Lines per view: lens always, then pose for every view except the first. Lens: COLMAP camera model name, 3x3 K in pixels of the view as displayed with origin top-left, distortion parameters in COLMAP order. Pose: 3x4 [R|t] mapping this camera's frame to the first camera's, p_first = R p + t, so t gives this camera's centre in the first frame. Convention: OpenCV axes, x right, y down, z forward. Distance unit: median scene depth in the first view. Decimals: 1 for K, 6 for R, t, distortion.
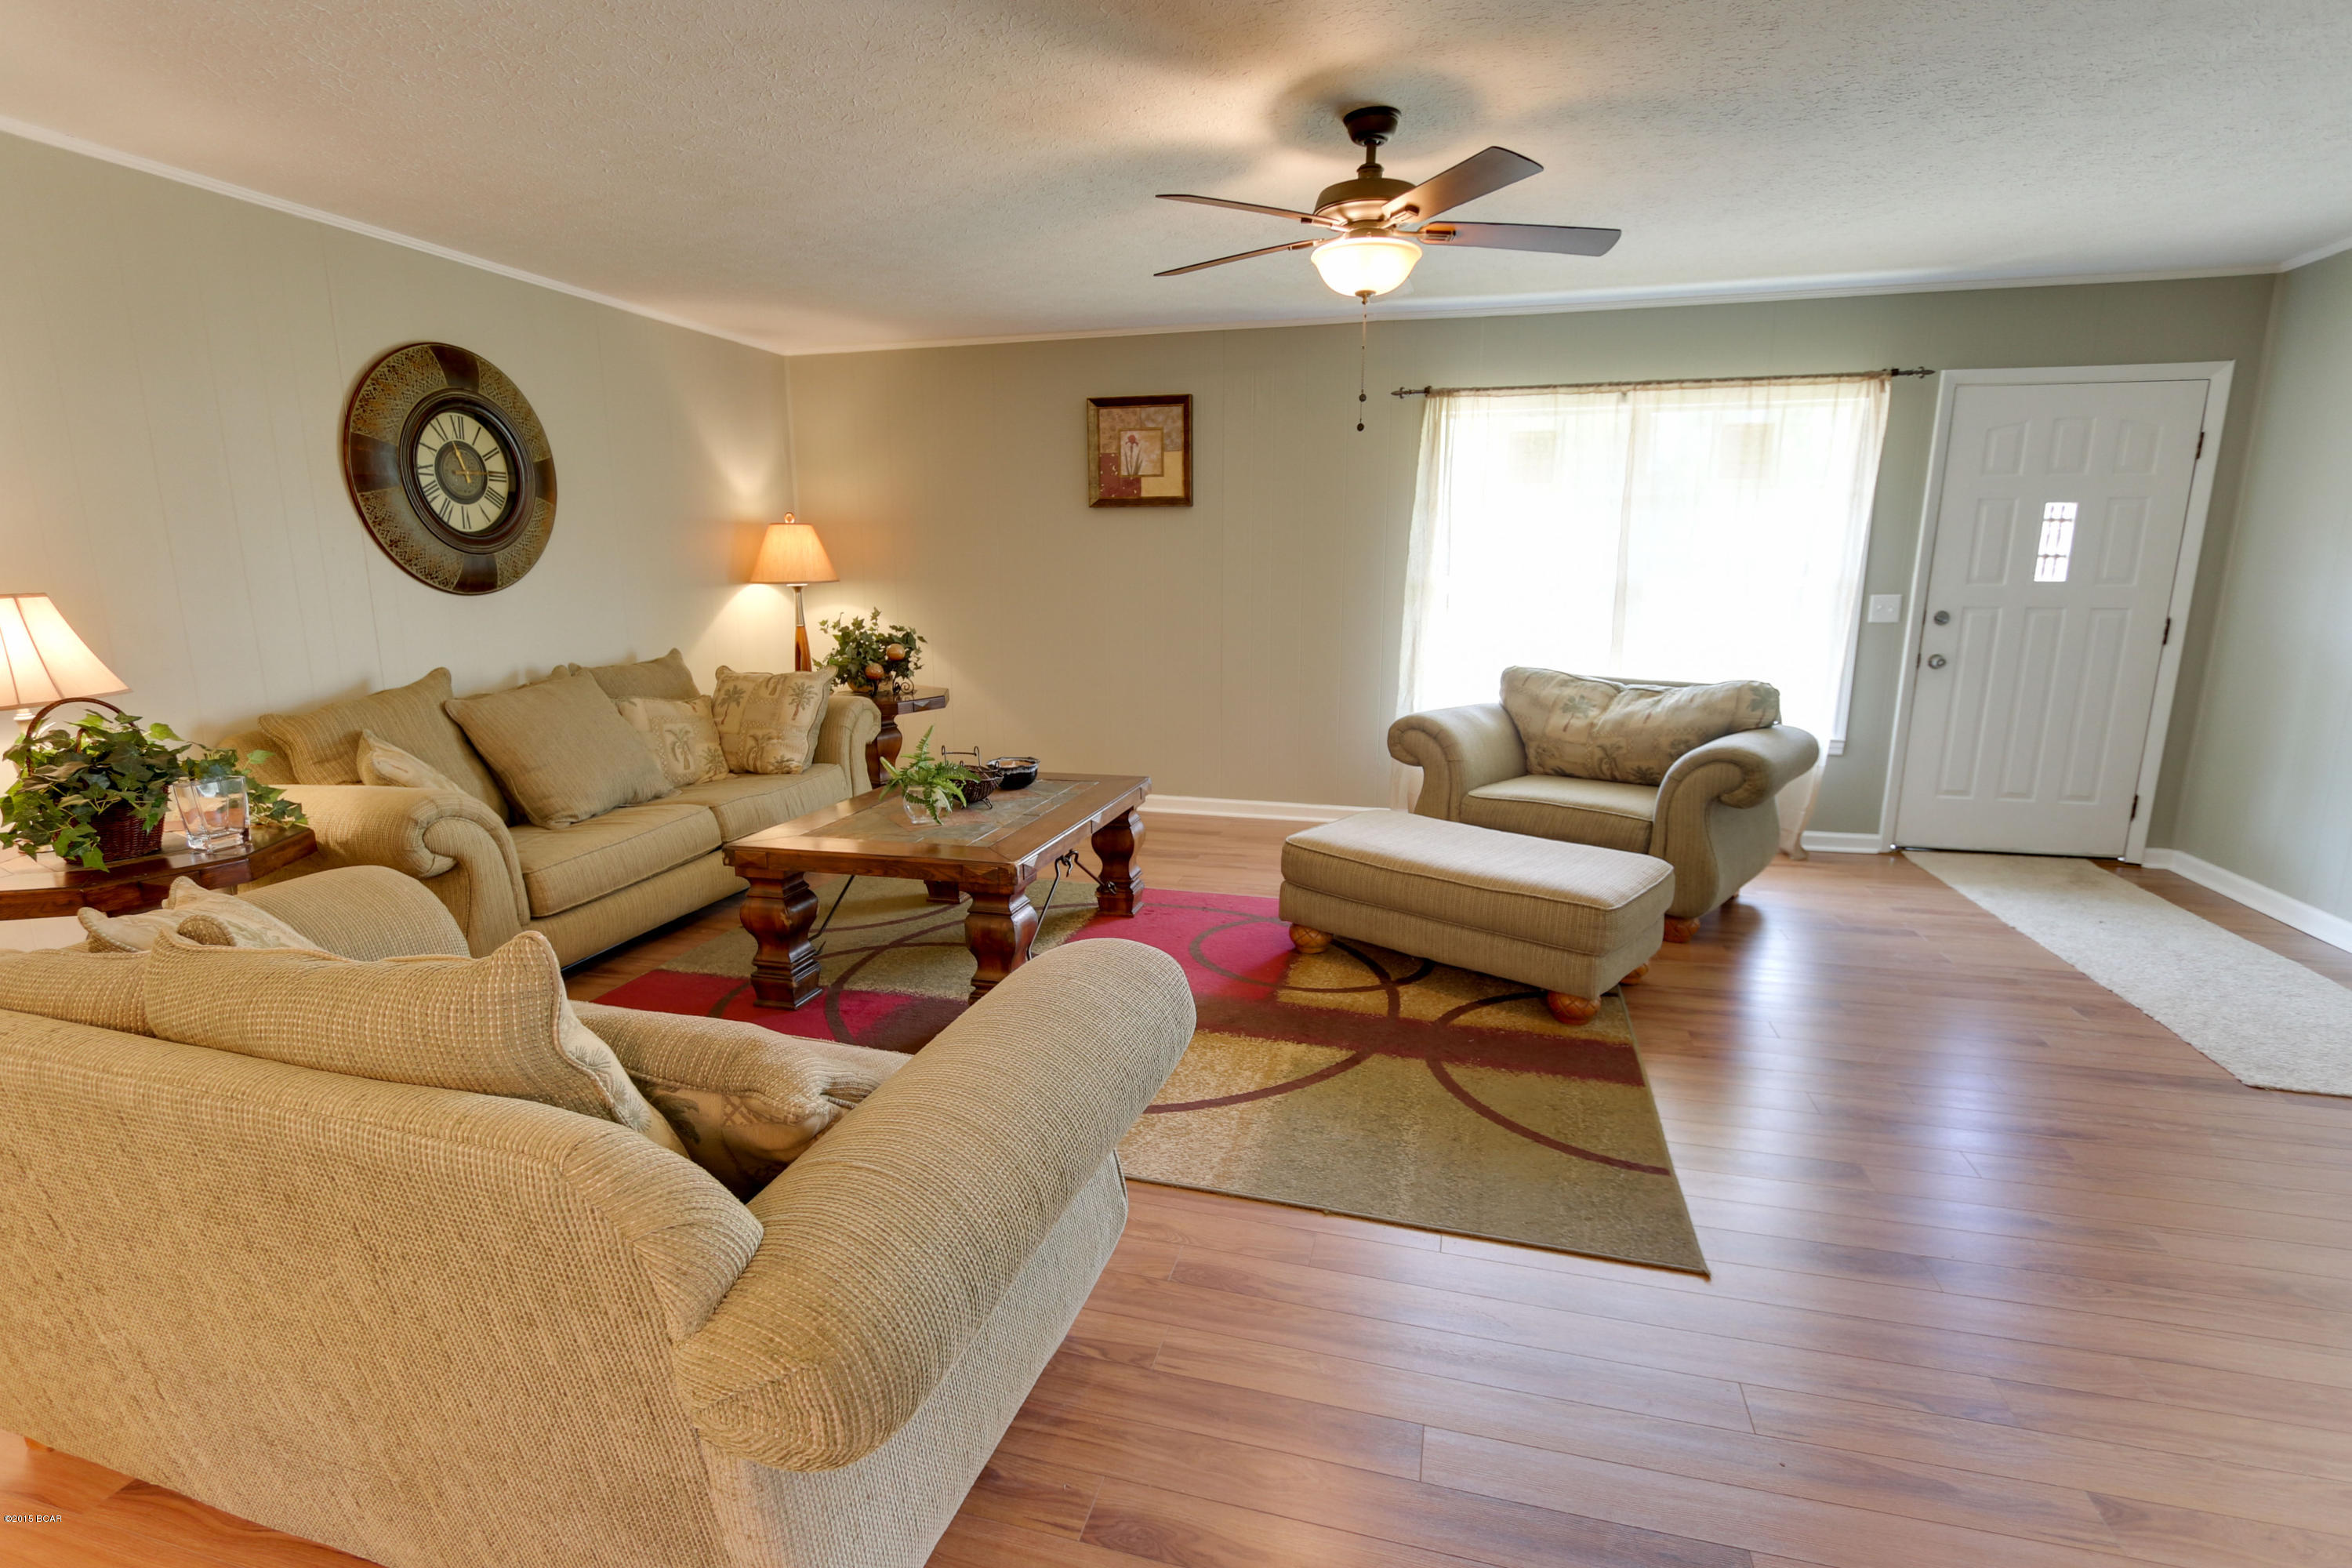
lens RADIAL K [[1112.1, 0, 1163.5], [0, 1112.1, 795.5], [0, 0, 1]] dist [-0.012113, 0.000709]
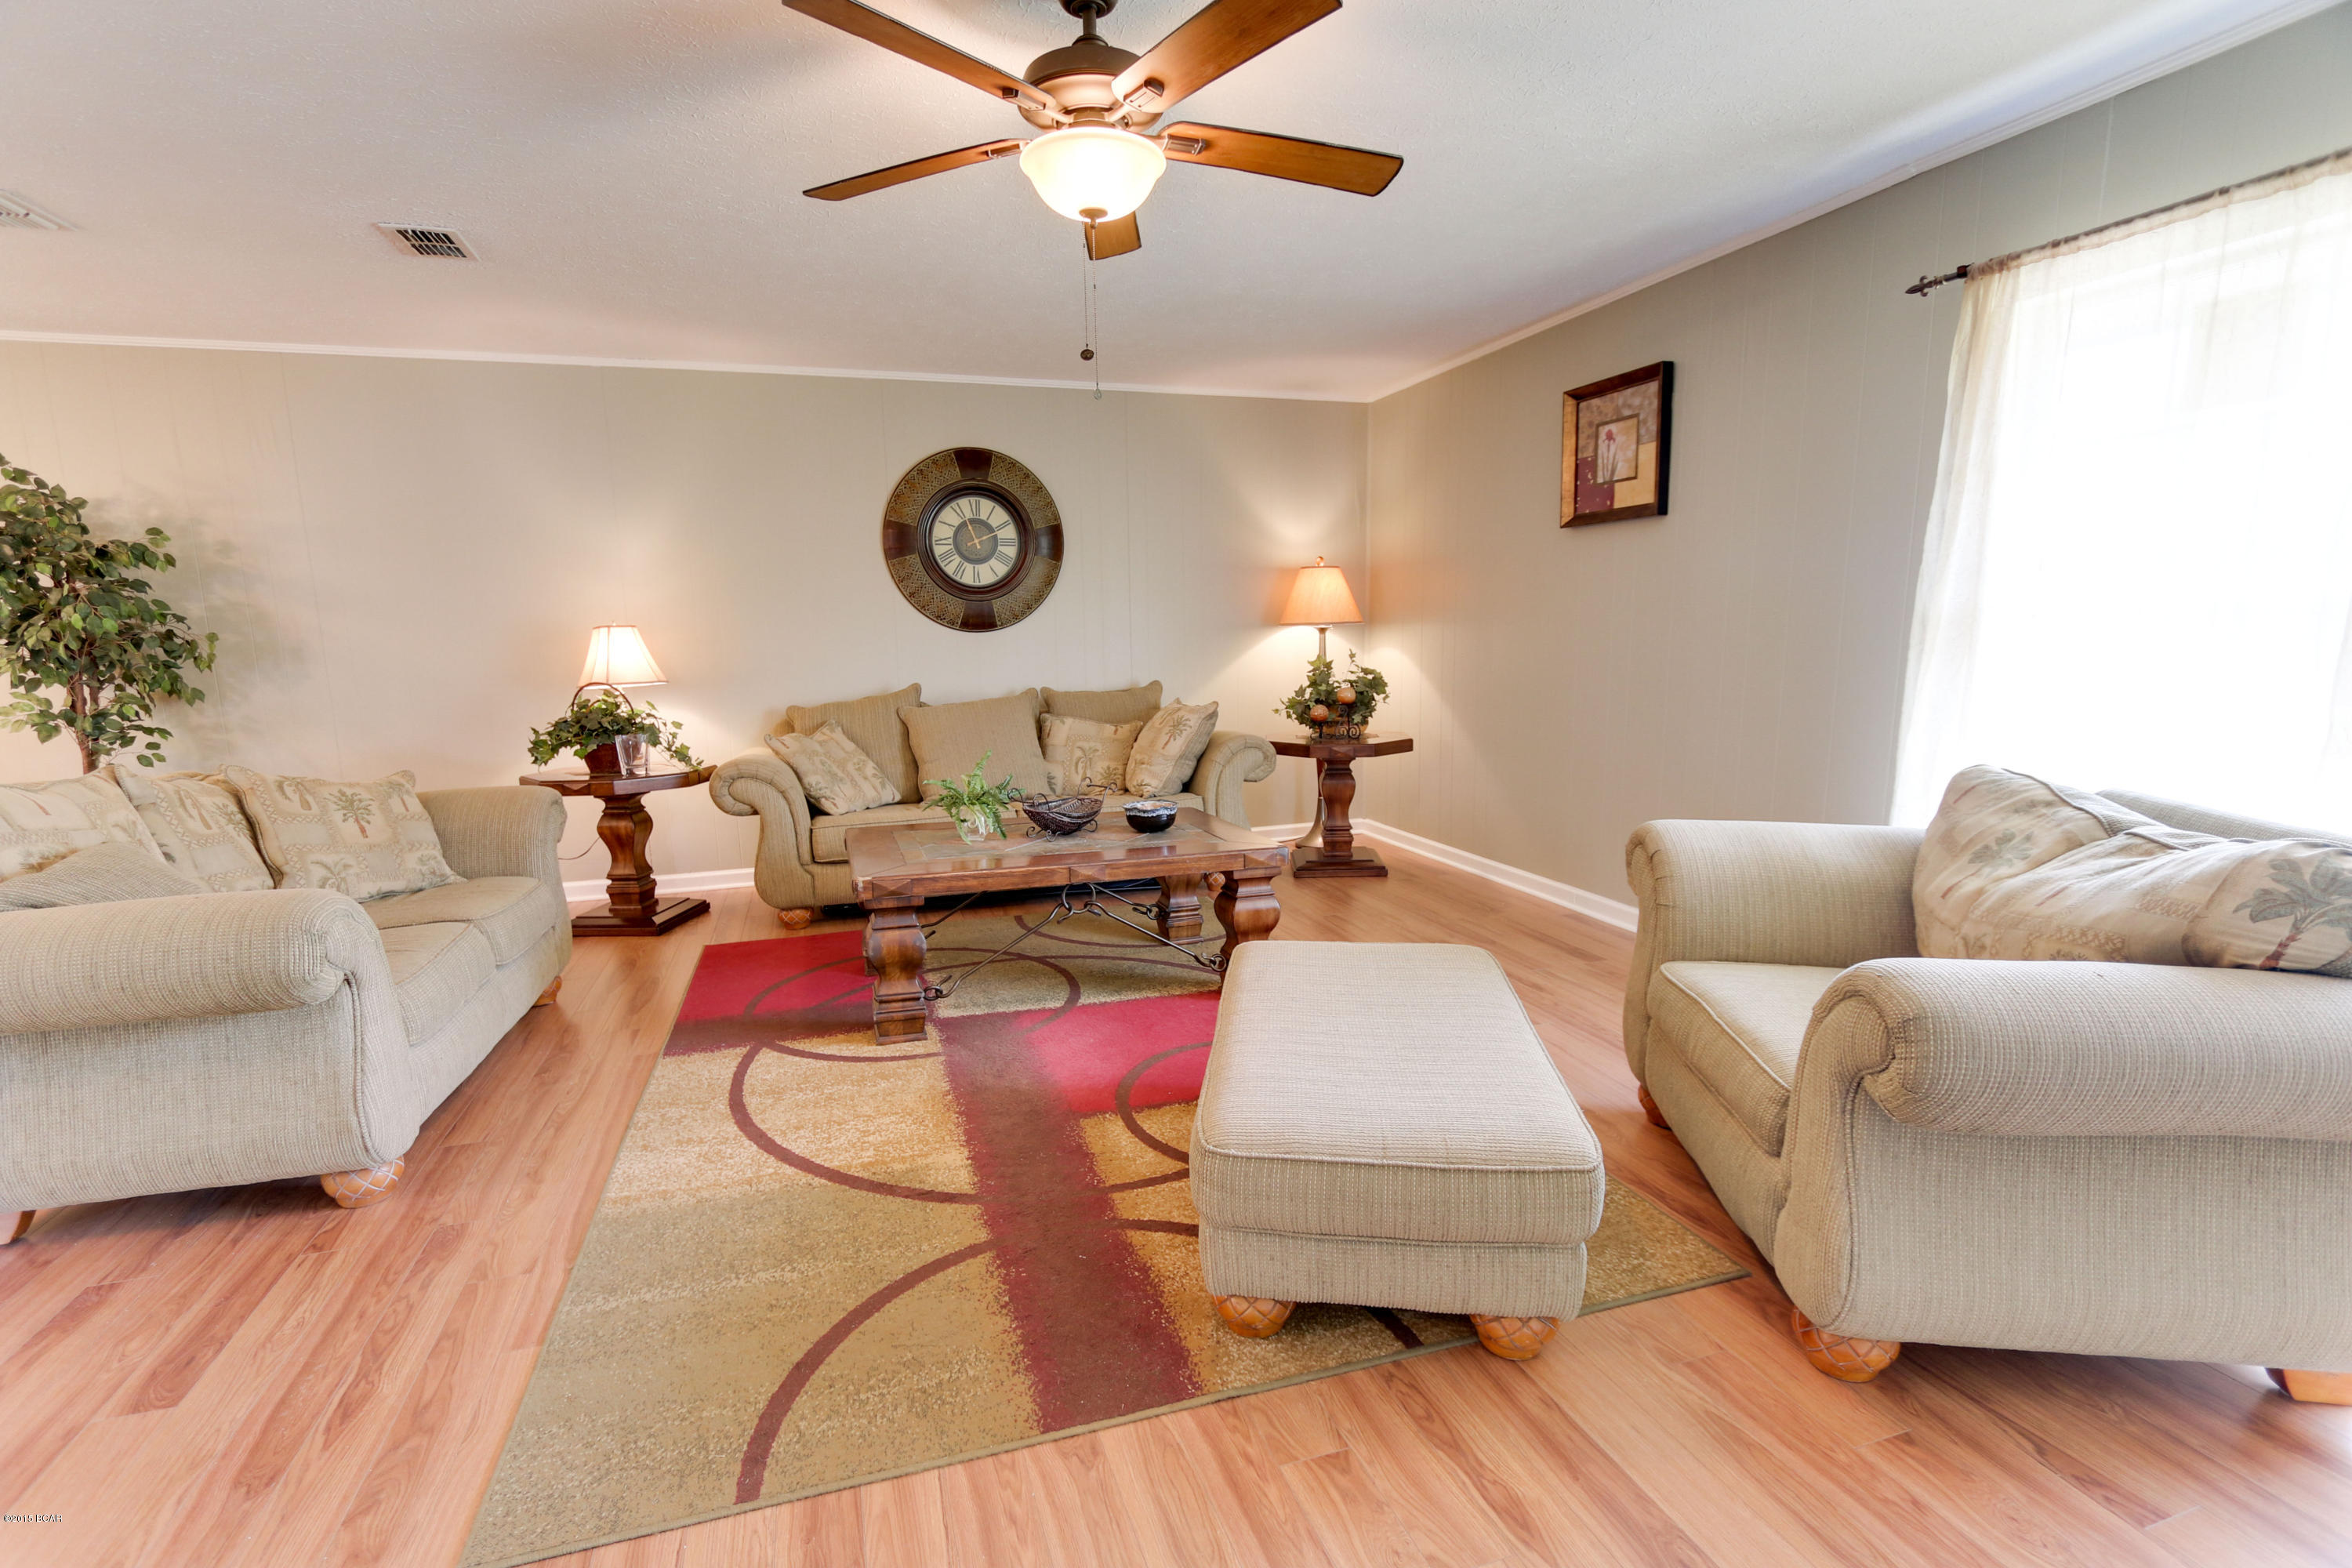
lens RADIAL K [[1080.1, 0, 1166.1], [0, 1080.1, 821.1], [0, 0, 1]] dist [-0.019307, 0.003860]
pose [[0.547911, 0.139104, -0.824890, 0.576028], [-0.159032, 0.985415, 0.060541, -0.066966], [0.821281, 0.098013, 0.562042, 0.449191]]
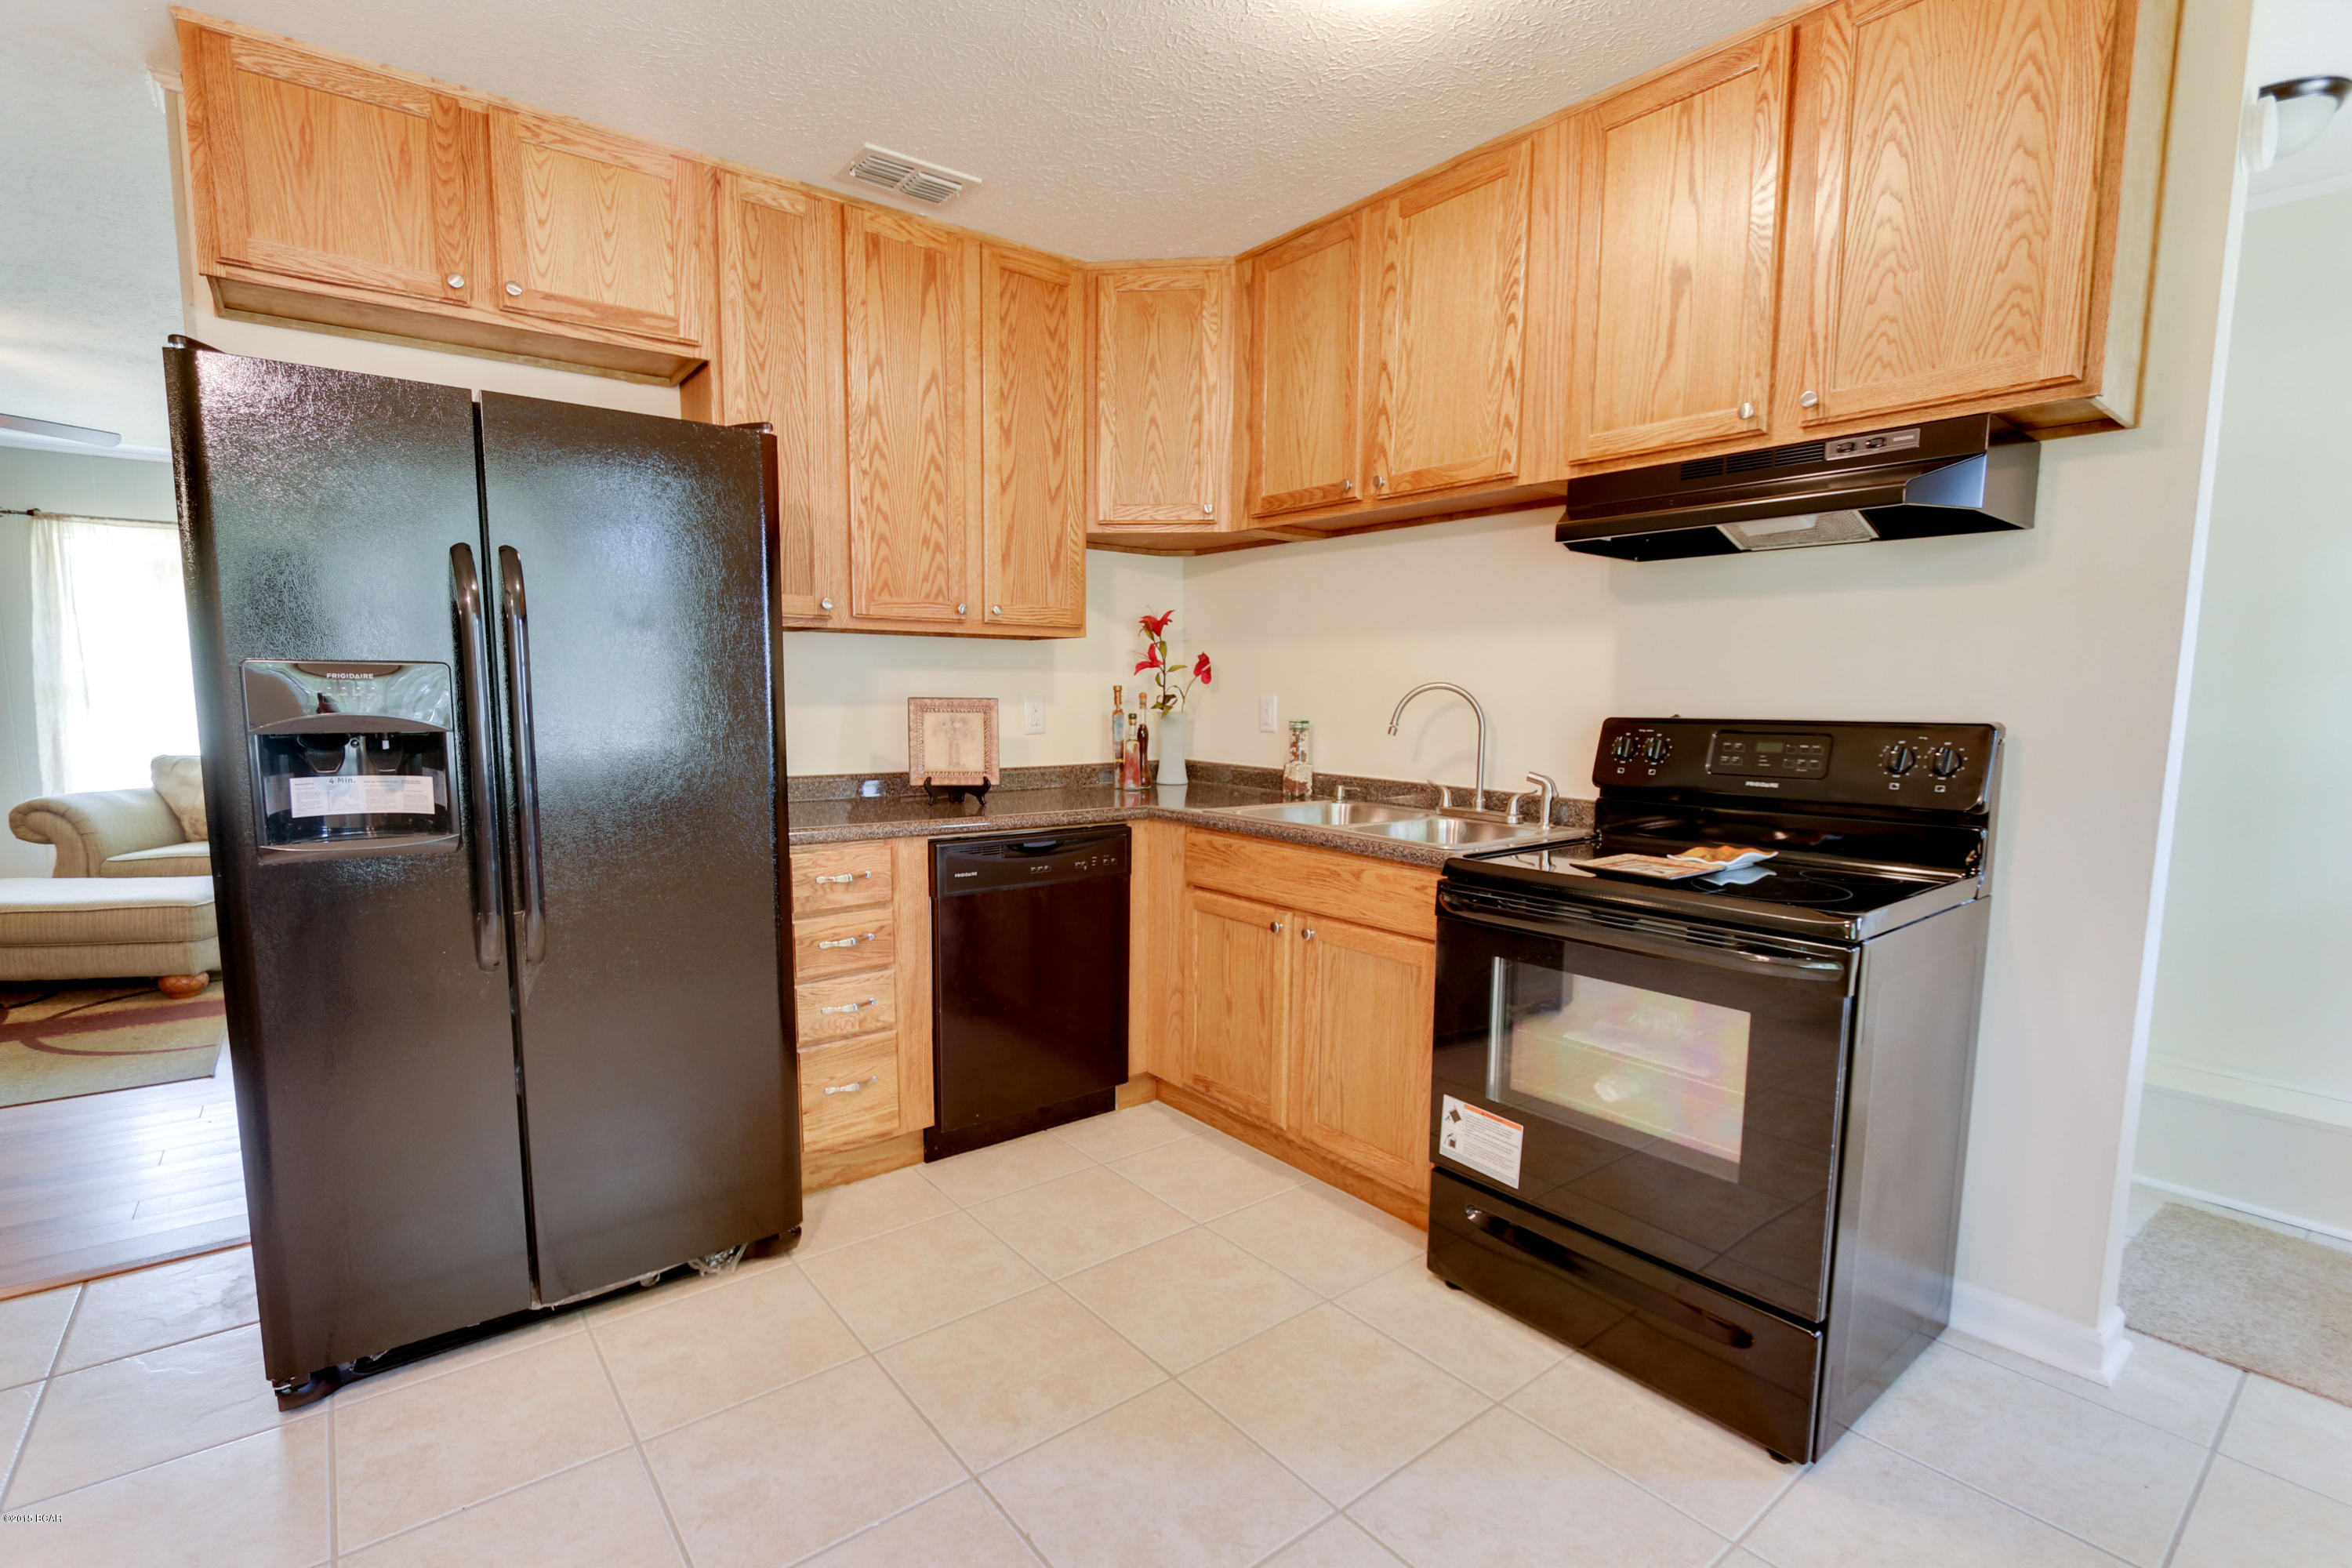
lens RADIAL K [[1080.1, 0, 1166.1], [0, 1080.1, 821.1], [0, 0, 1]] dist [-0.019307, 0.003860]
pose [[0.594025, -0.093315, 0.799016, 0.043137], [0.157120, 0.987578, -0.001474, 0.130497], [-0.788954, 0.126418, 0.601308, -0.545674]]
